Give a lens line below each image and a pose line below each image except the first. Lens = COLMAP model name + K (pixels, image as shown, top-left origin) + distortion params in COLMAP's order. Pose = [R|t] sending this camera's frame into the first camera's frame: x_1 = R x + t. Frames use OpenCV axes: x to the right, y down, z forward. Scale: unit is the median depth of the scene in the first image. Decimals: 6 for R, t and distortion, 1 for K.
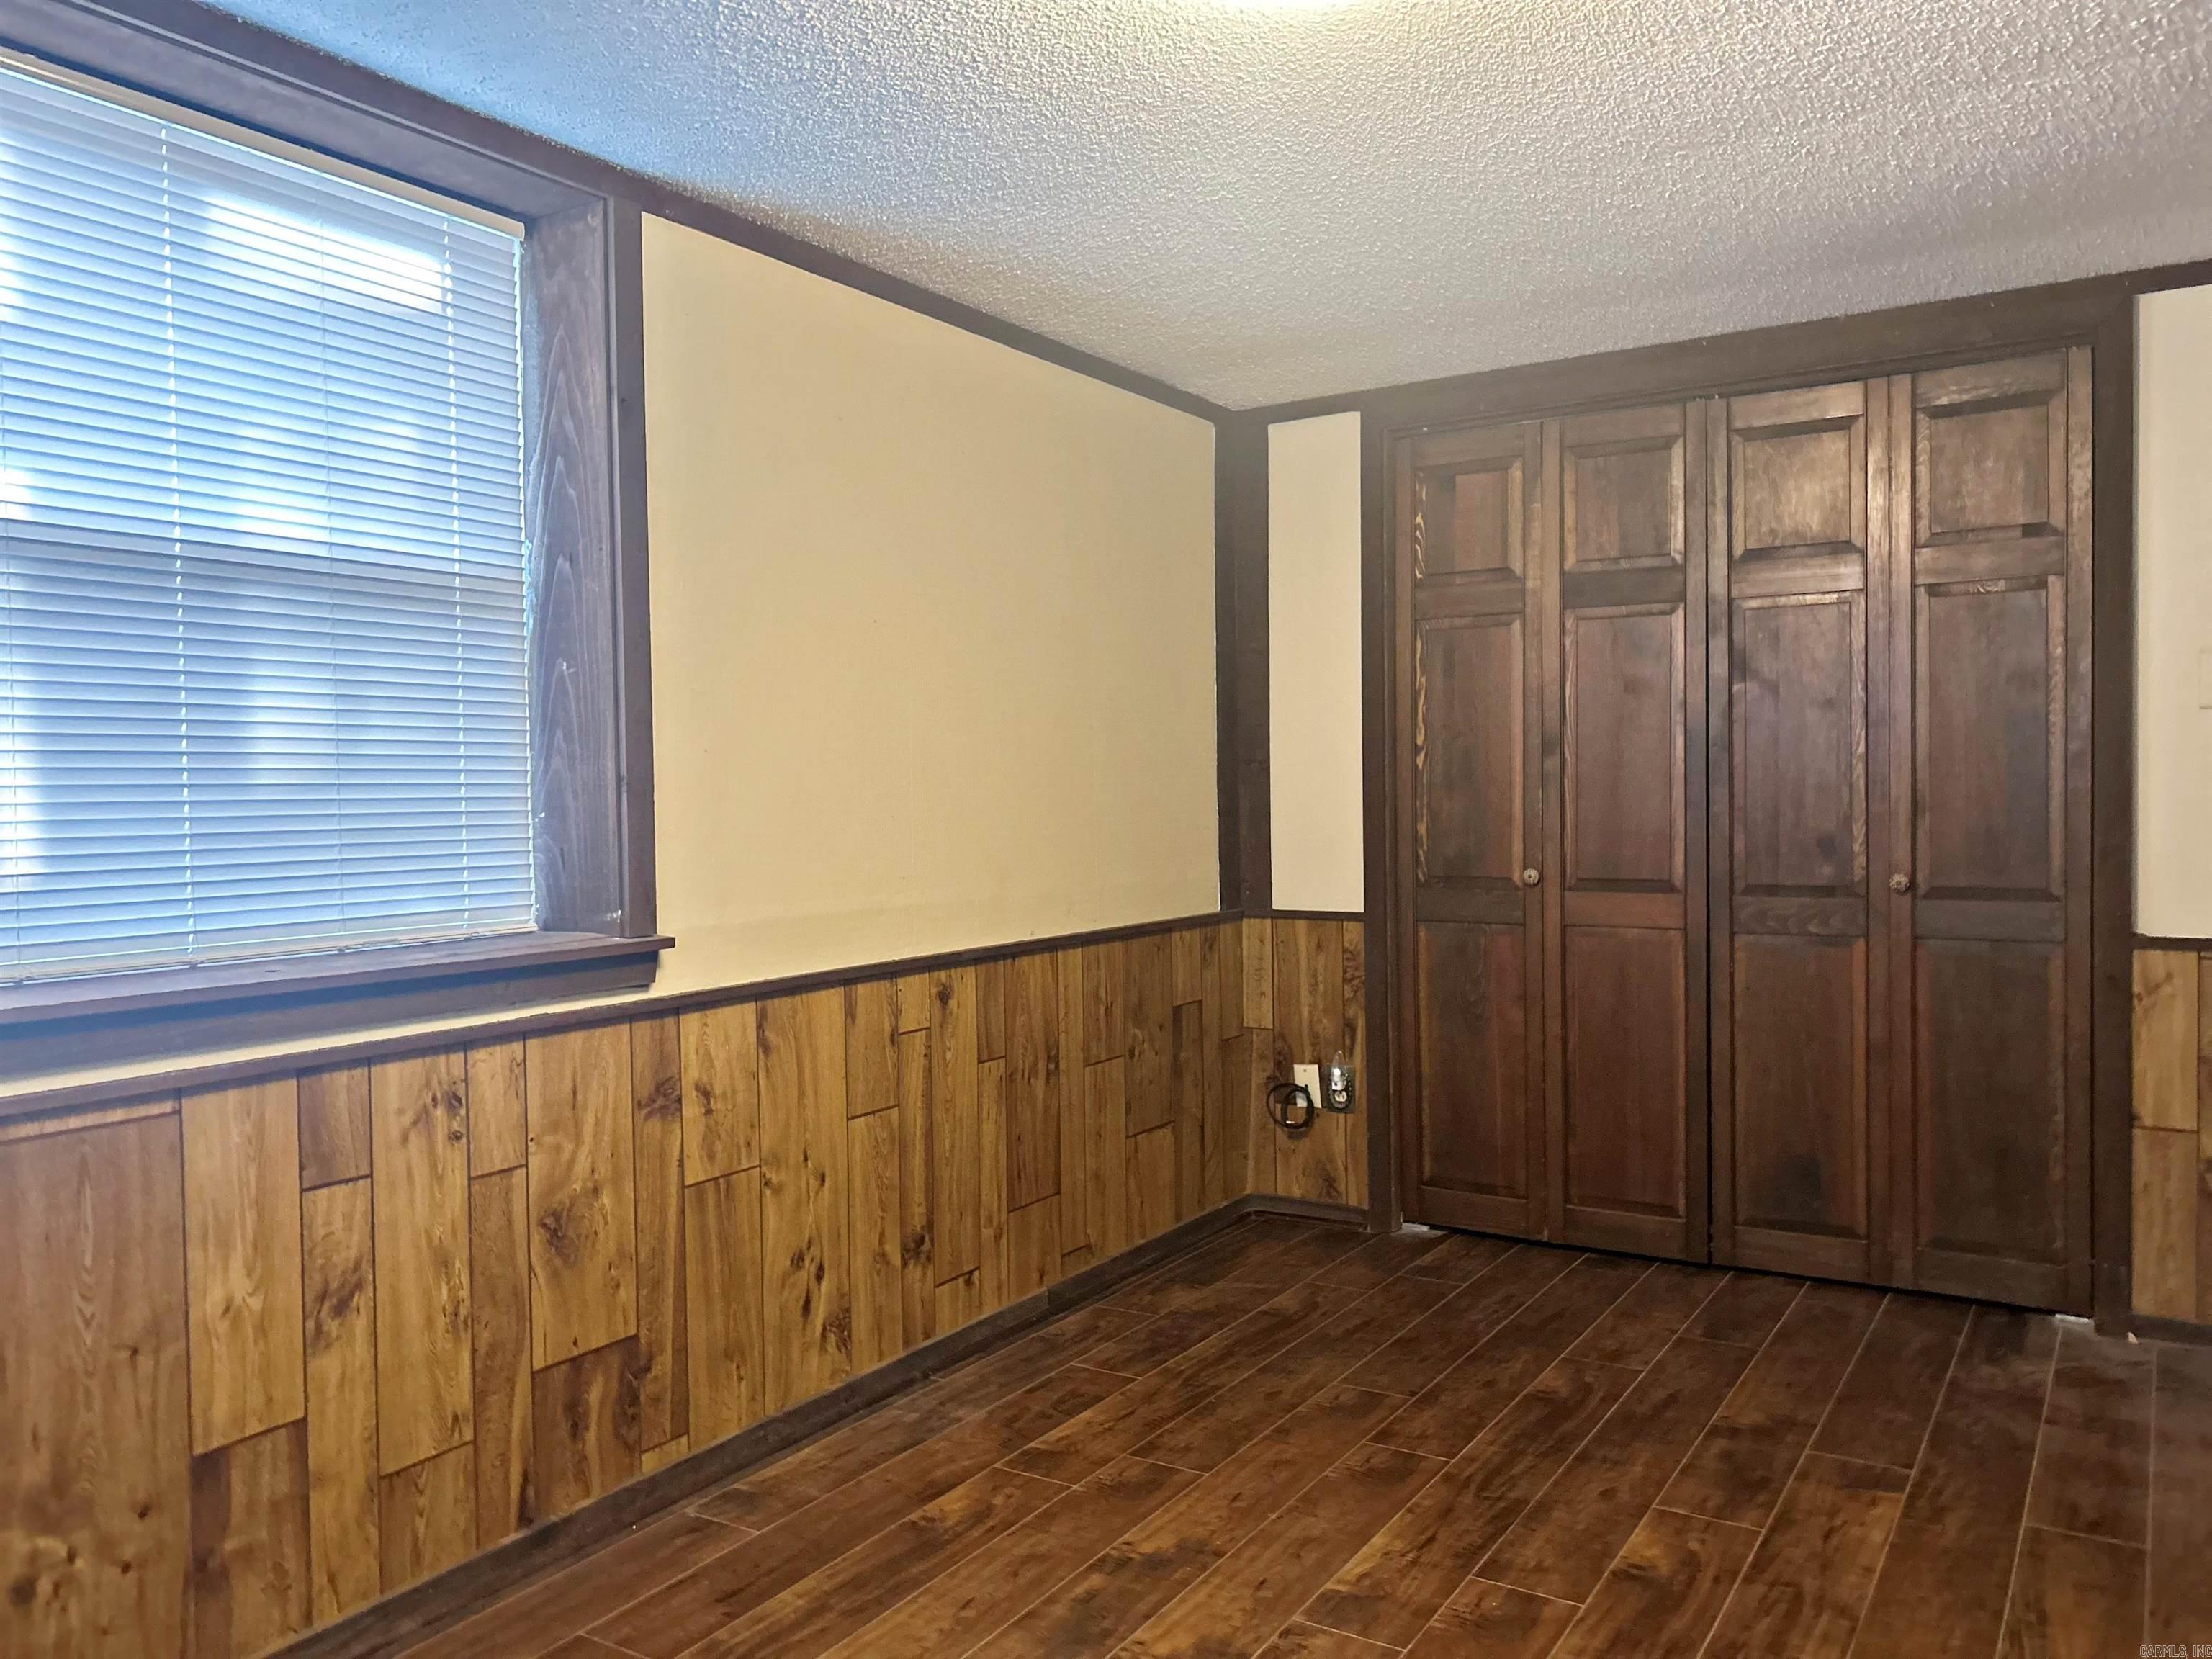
lens RADIAL K [[1665.9, 0, 1110.4], [0, 1665.9, 837.0], [0, 0, 1]] dist [0.057277, -0.059618]
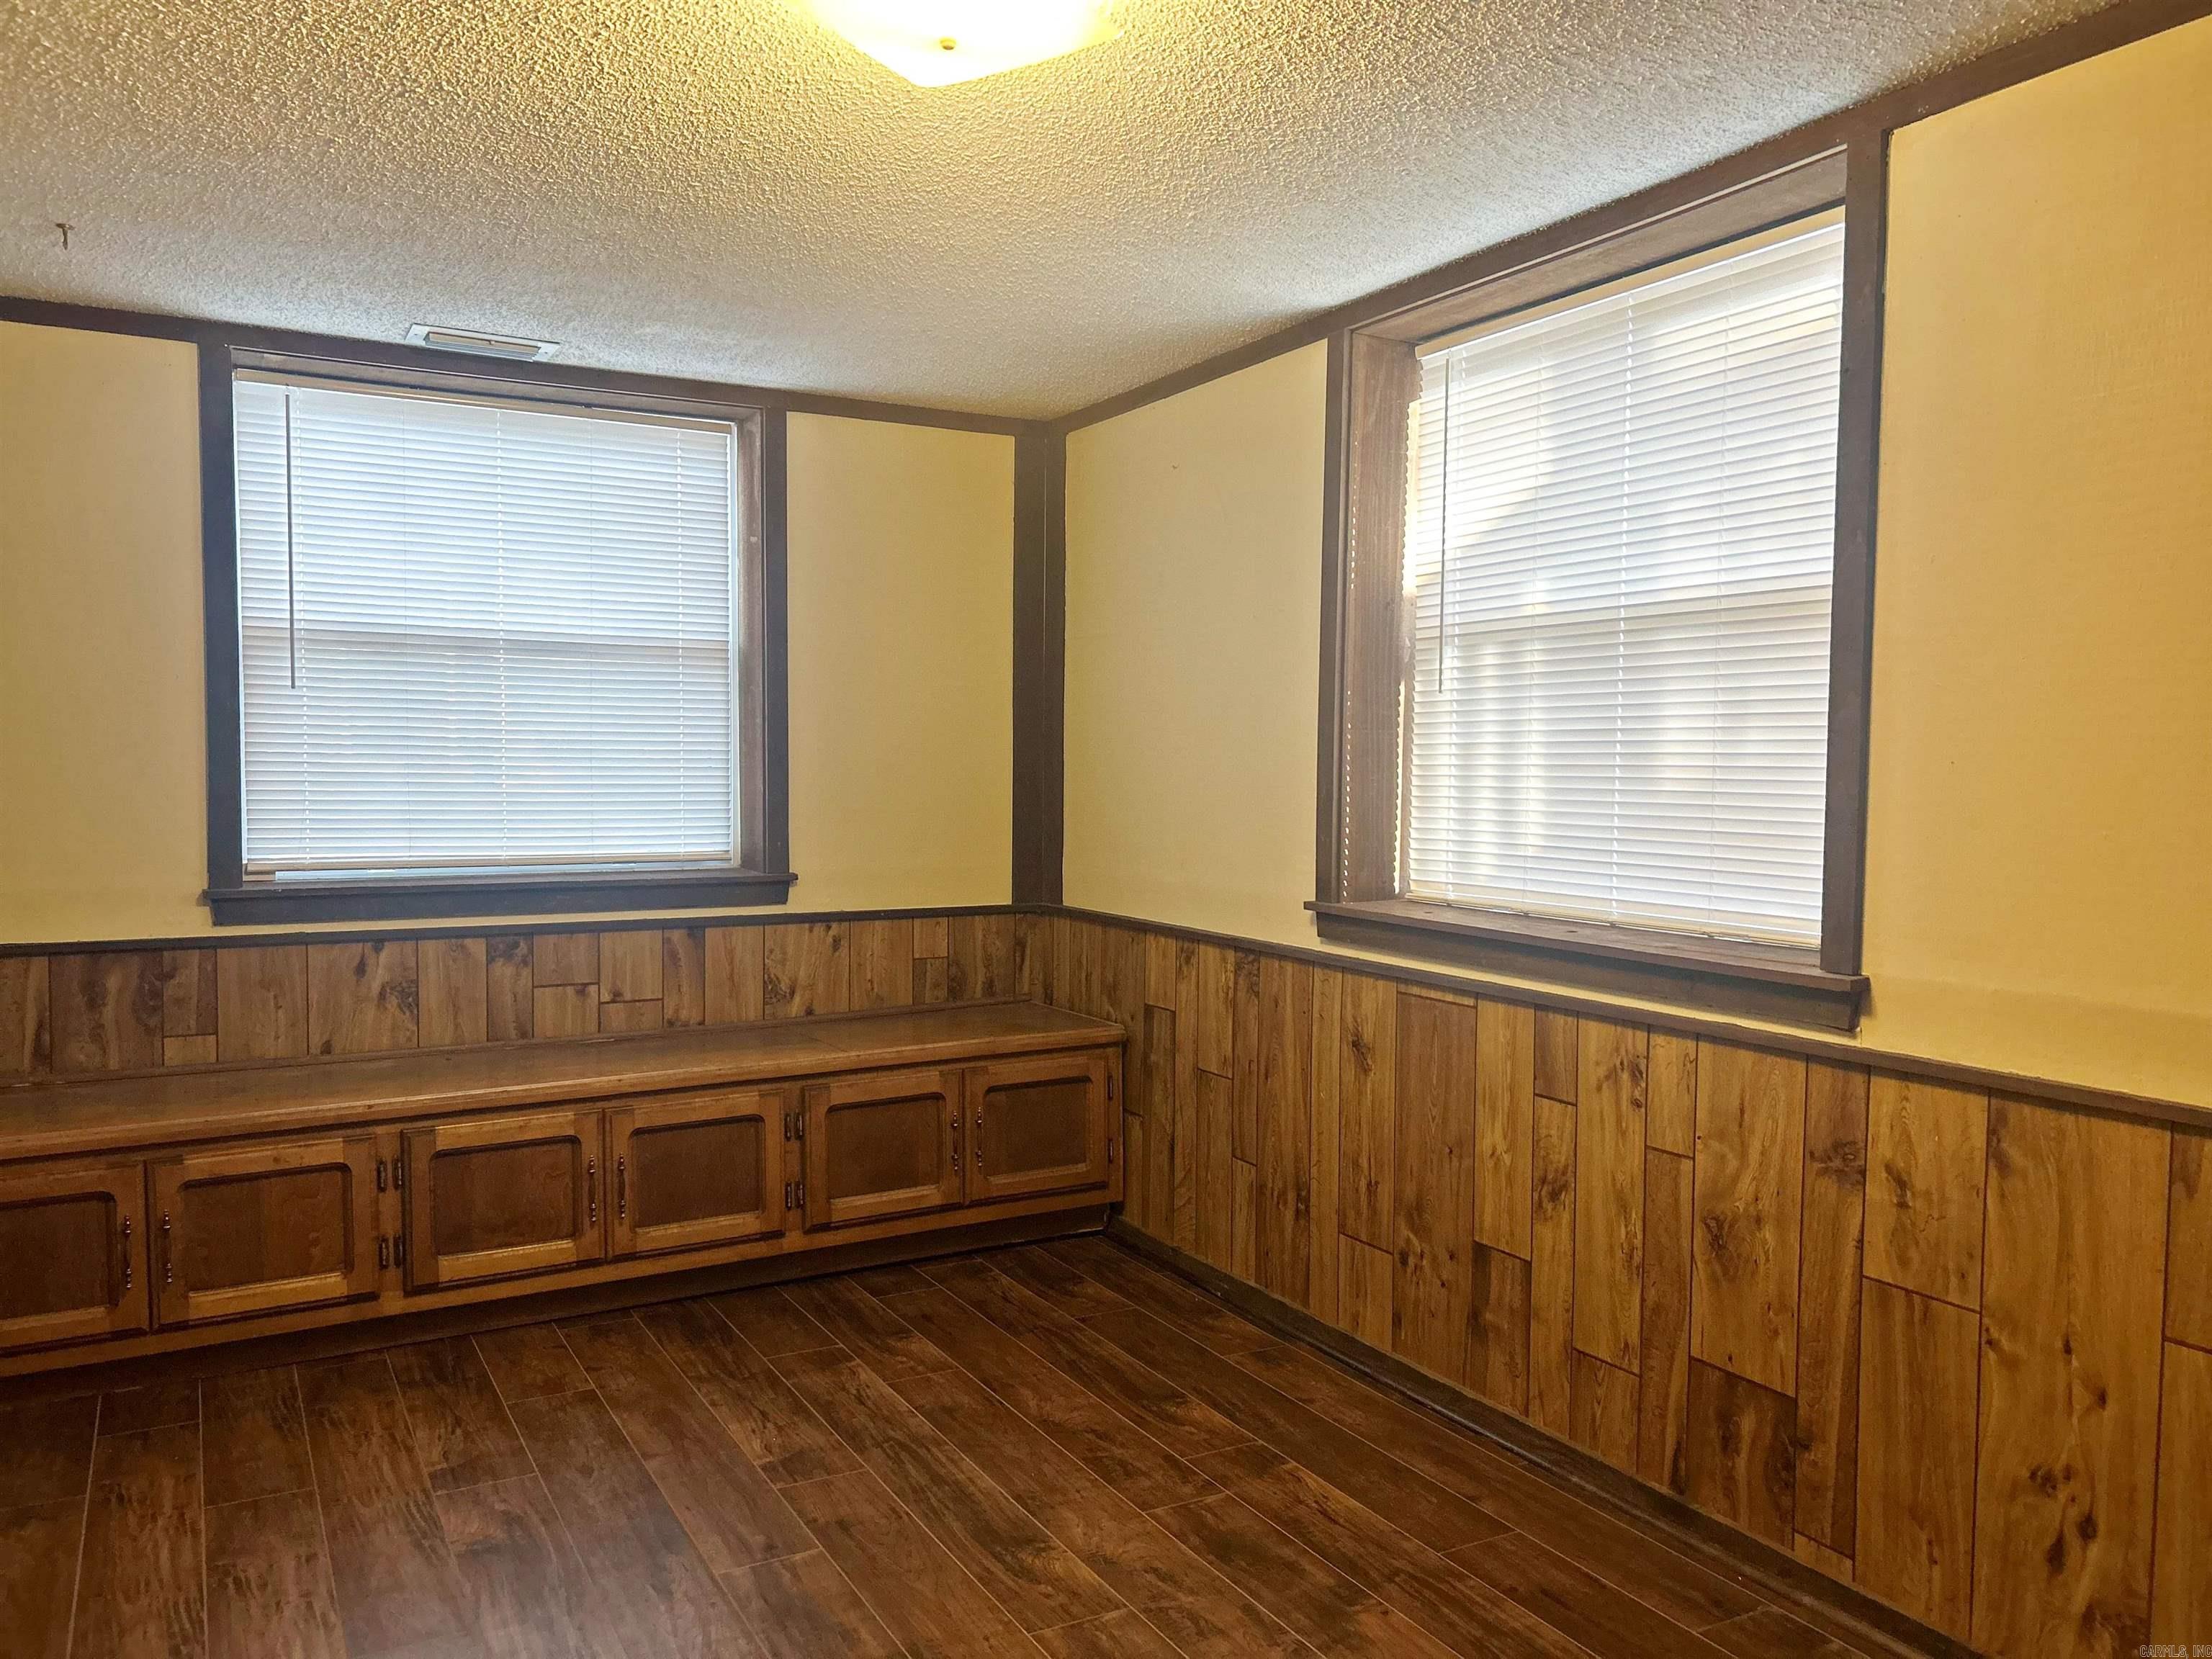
lens RADIAL K [[1665.9, 0, 1110.4], [0, 1665.9, 837.0], [0, 0, 1]] dist [0.057277, -0.059618]
pose [[-0.482583, 0.050732, -0.874380, 0.732613], [-0.029043, 0.996845, 0.073867, -0.072064], [0.875369, 0.061042, -0.479587, 1.165578]]
